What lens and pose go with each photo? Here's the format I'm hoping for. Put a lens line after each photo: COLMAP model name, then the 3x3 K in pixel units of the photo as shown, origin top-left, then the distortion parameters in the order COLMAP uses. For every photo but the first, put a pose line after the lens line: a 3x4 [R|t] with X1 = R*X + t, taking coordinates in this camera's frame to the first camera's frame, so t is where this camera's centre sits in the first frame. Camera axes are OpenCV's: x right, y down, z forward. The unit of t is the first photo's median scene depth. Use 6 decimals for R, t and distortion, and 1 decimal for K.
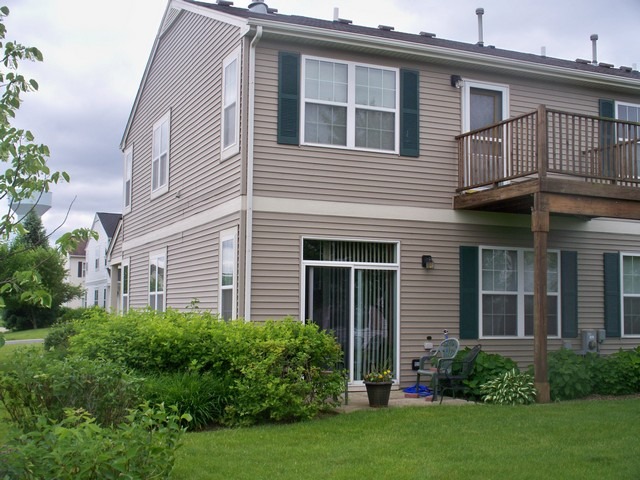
lens RADIAL K [[844.7, 0, 320.0], [0, 844.7, 242.0], [0, 0, 1]] dist [-0.074377, 0.000000]
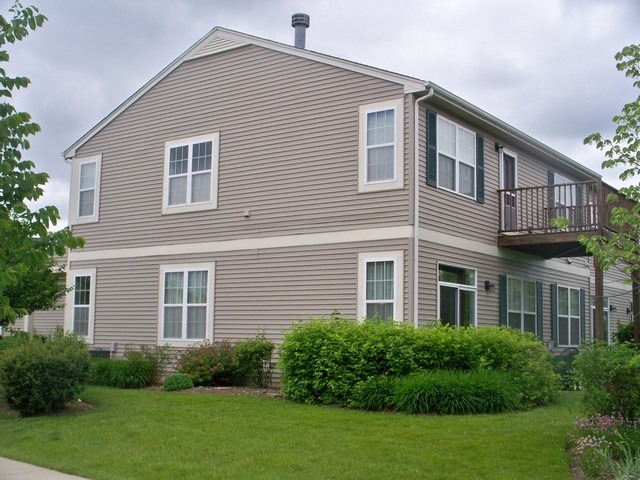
lens RADIAL K [[844.7, 0, 319.4], [0, 844.7, 239.3], [0, 0, 1]] dist [-0.074377, 0.000000]
pose [[0.859774, 0.066946, 0.506268, -0.759509], [-0.051445, 0.997681, -0.044559, 0.023326], [-0.508077, 0.012266, 0.861224, 0.025413]]
